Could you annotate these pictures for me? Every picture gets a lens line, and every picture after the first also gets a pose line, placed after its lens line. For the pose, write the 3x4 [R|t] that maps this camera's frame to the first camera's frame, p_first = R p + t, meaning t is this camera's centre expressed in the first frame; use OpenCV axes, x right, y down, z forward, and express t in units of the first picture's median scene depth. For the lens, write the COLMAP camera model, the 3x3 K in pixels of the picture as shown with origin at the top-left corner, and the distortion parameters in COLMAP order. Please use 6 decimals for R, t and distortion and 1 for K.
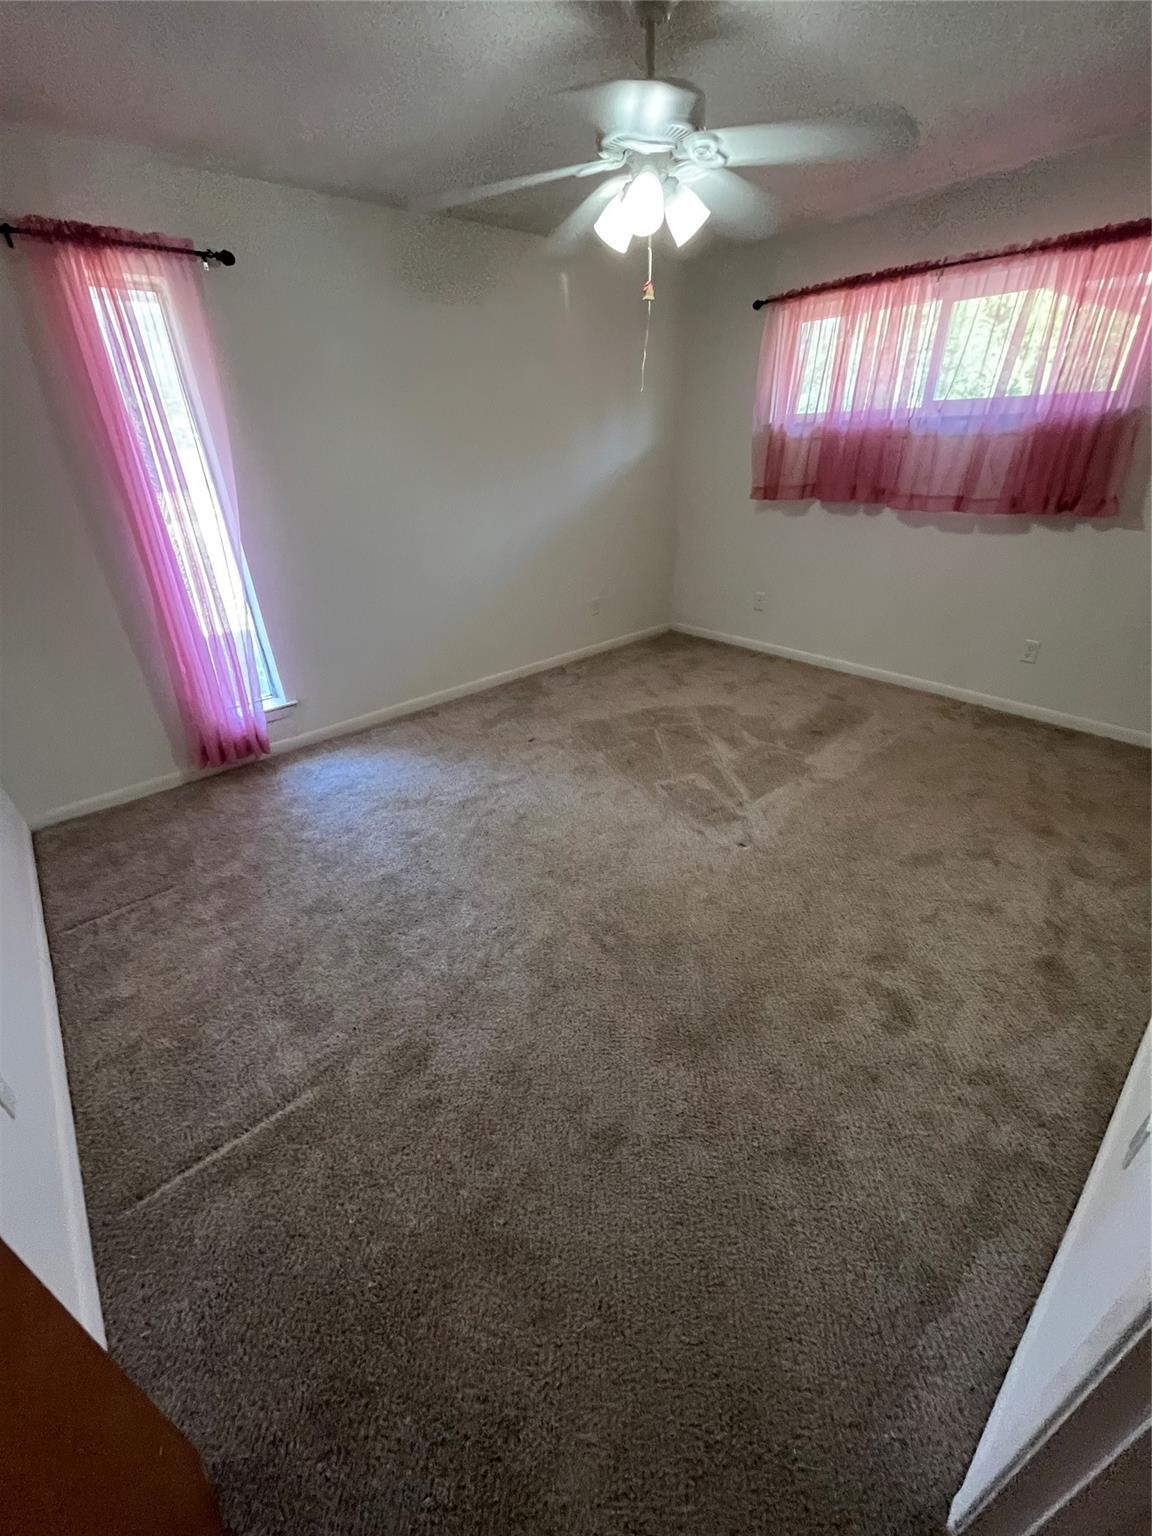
lens RADIAL K [[618.5, 0, 576.0], [0, 618.5, 768.0], [0, 0, 1]] dist [-0.002048, -0.000196]
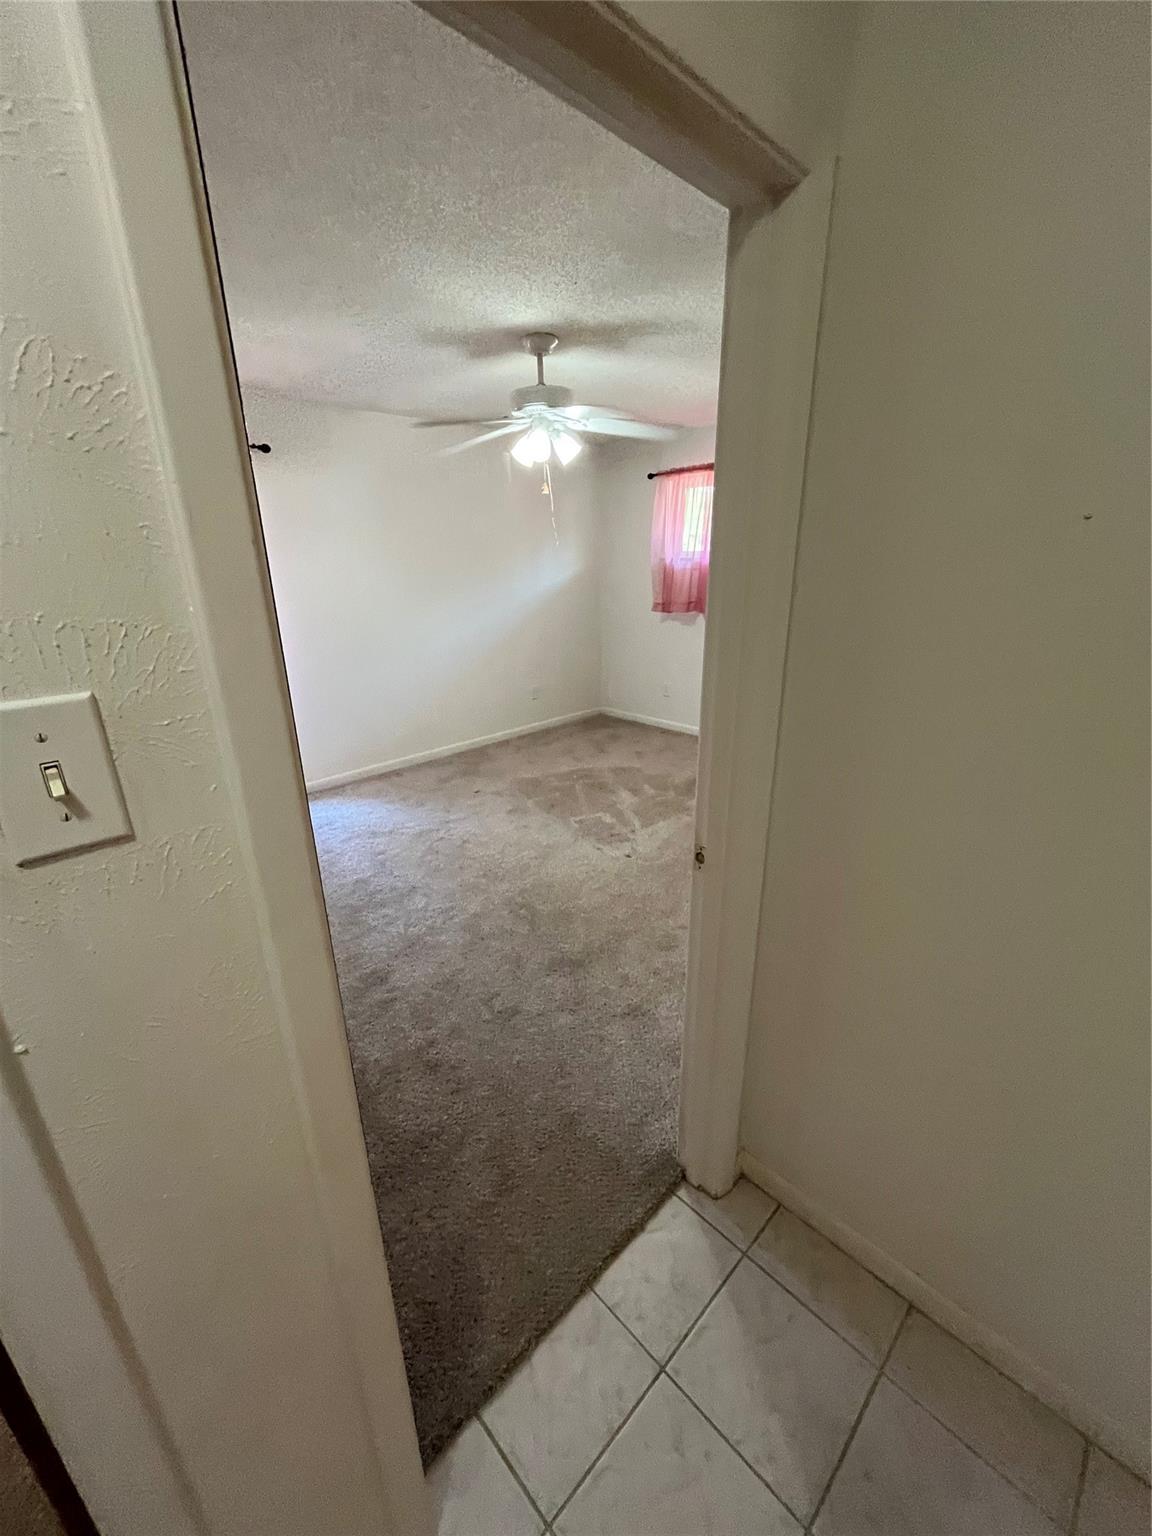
lens RADIAL K [[618.5, 0, 576.0], [0, 618.5, 768.0], [0, 0, 1]] dist [-0.002048, -0.000196]
pose [[0.998273, 0.000942, 0.058743, 0.060967], [0.008251, 0.987714, -0.156052, 0.117313], [-0.058168, 0.156267, 0.986001, -0.284206]]
